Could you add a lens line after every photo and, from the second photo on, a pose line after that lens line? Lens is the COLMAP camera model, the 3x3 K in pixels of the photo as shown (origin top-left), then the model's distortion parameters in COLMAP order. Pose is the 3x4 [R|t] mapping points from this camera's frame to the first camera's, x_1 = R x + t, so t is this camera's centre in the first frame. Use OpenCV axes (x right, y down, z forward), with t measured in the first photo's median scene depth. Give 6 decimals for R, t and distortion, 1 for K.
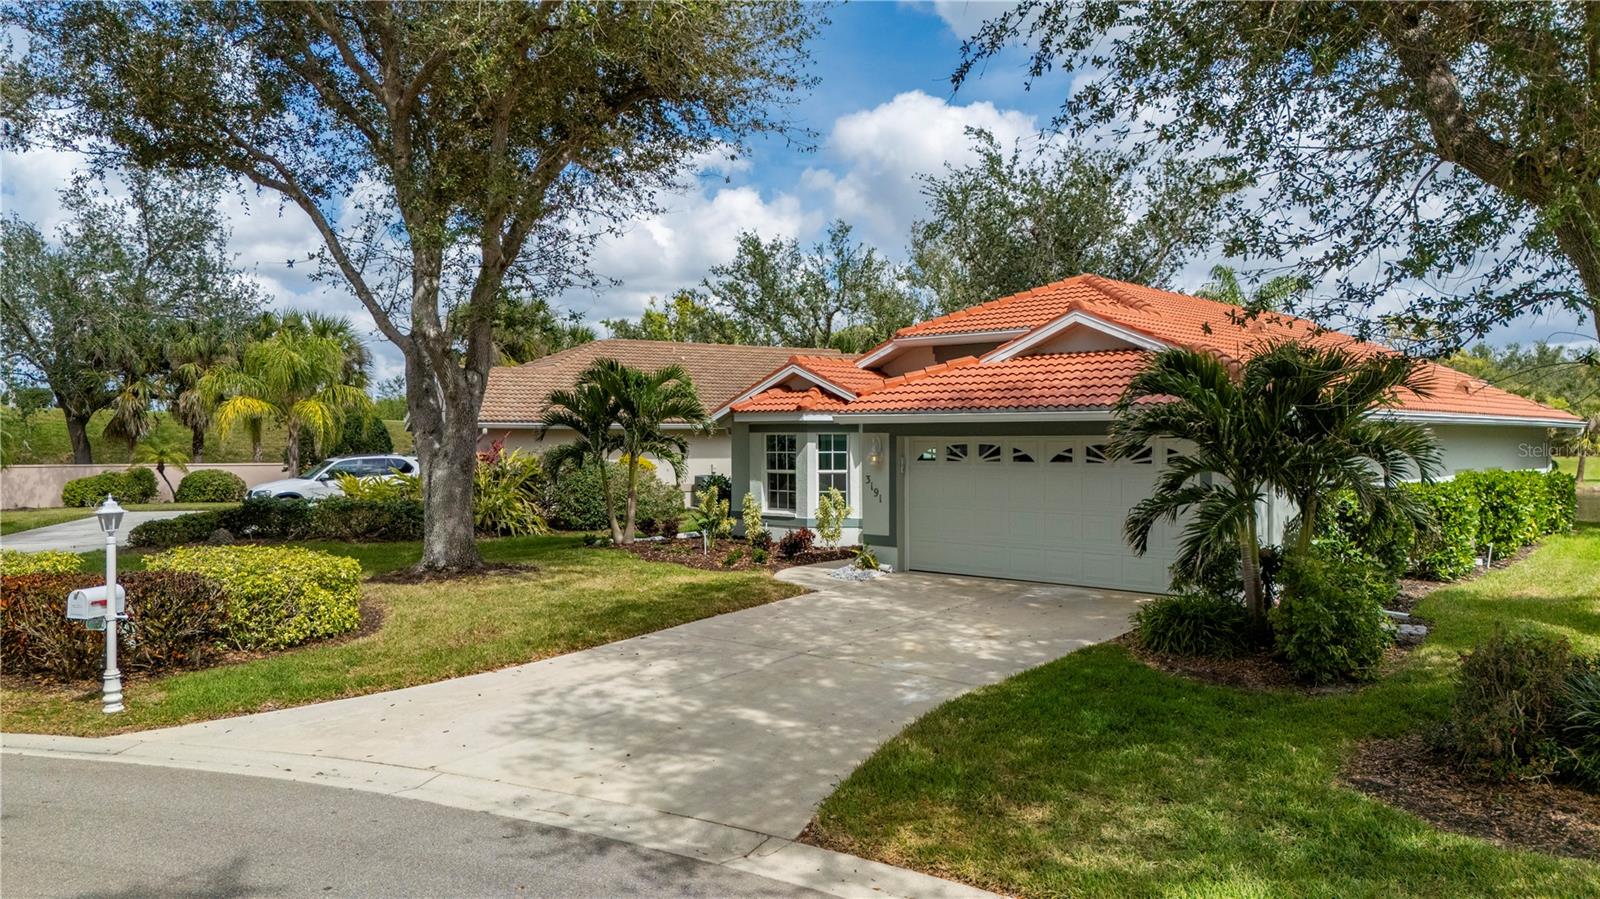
lens RADIAL K [[1174.2, 0, 800.0], [0, 1174.2, 449.5], [0, 0, 1]] dist [0.073156, -0.076177]
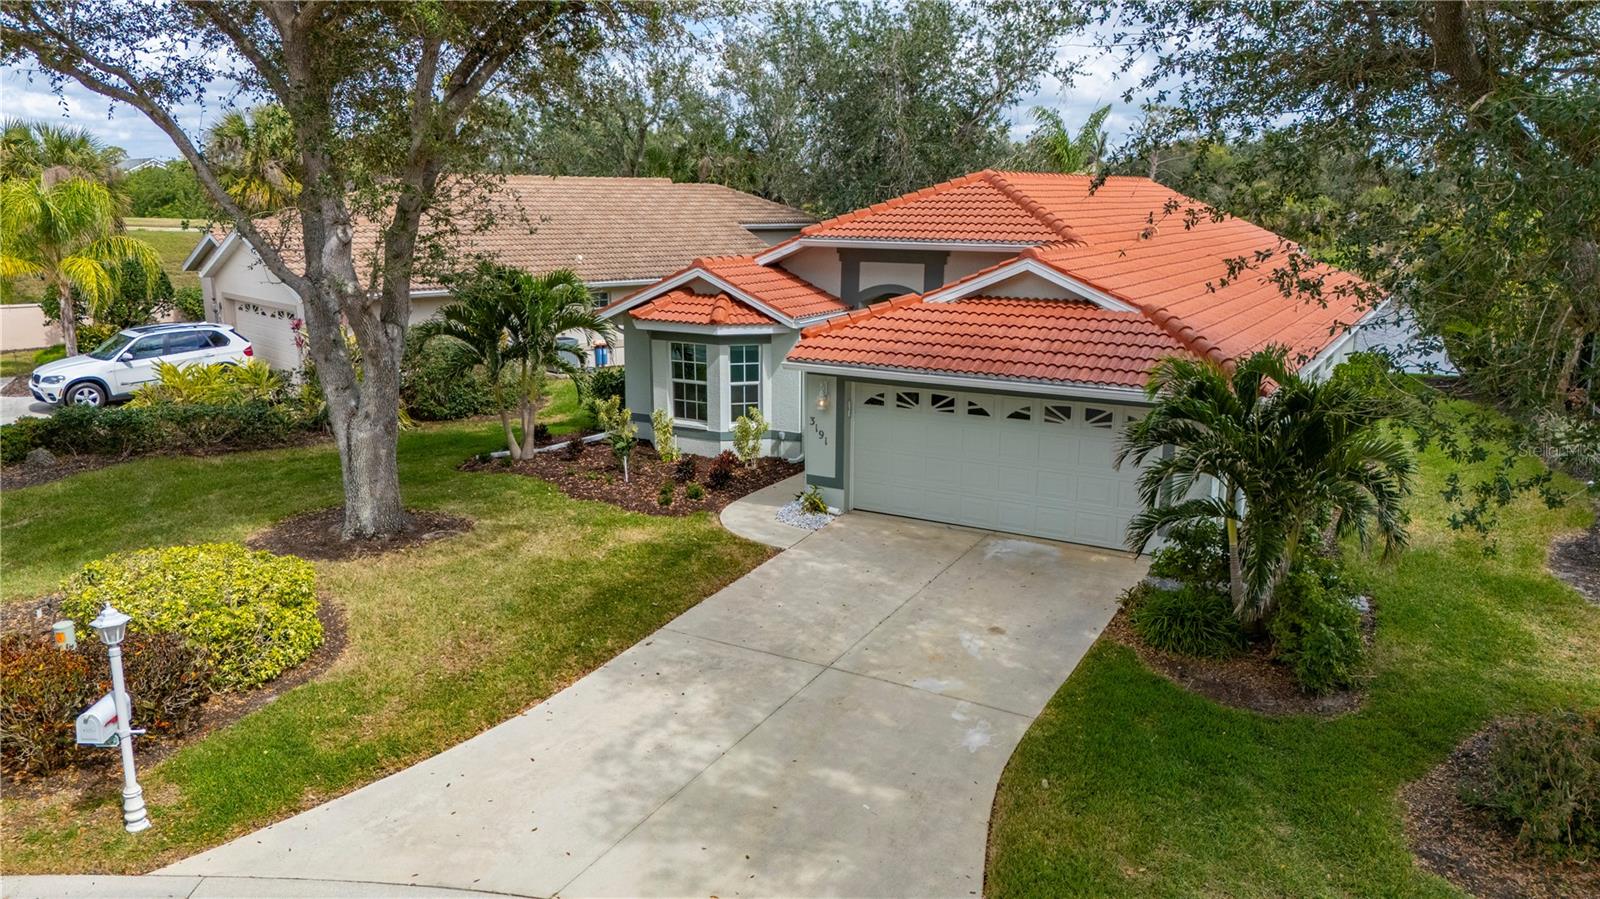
lens RADIAL K [[1174.2, 0, 800.0], [0, 1174.2, 449.5], [0, 0, 1]] dist [0.073156, -0.076177]
pose [[0.978282, -0.038599, 0.203652, -0.159866], [-0.003572, 0.979222, 0.202757, -0.156599], [-0.207247, -0.199081, 0.957818, 0.049444]]
